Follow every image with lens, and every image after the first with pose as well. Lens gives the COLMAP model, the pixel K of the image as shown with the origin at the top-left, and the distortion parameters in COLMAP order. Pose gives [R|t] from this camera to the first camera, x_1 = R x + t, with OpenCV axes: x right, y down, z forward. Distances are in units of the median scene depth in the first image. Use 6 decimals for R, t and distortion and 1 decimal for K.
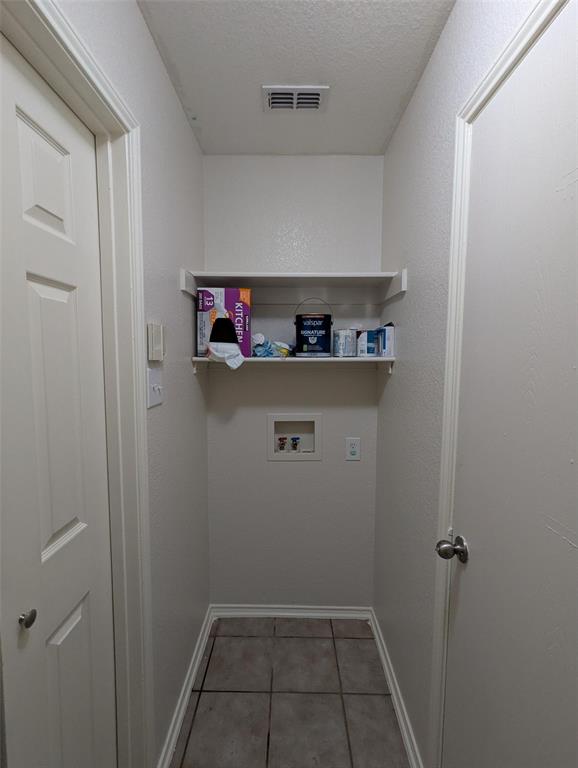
lens RADIAL K [[365.1, 0, 289.3], [0, 365.1, 383.6], [0, 0, 1]] dist [-0.002396, 0.005455]
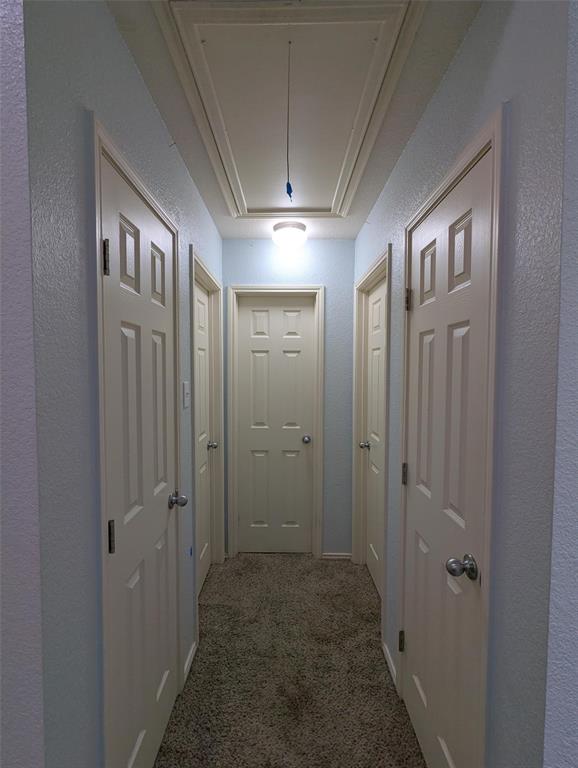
lens RADIAL K [[365.1, 0, 287.7], [0, 365.1, 385.4], [0, 0, 1]] dist [-0.002396, 0.005455]
pose [[0.999741, -0.010355, -0.020249, -0.010474], [0.009462, 0.999000, -0.043702, 0.019246], [0.020682, 0.043499, 0.998839, -0.315211]]
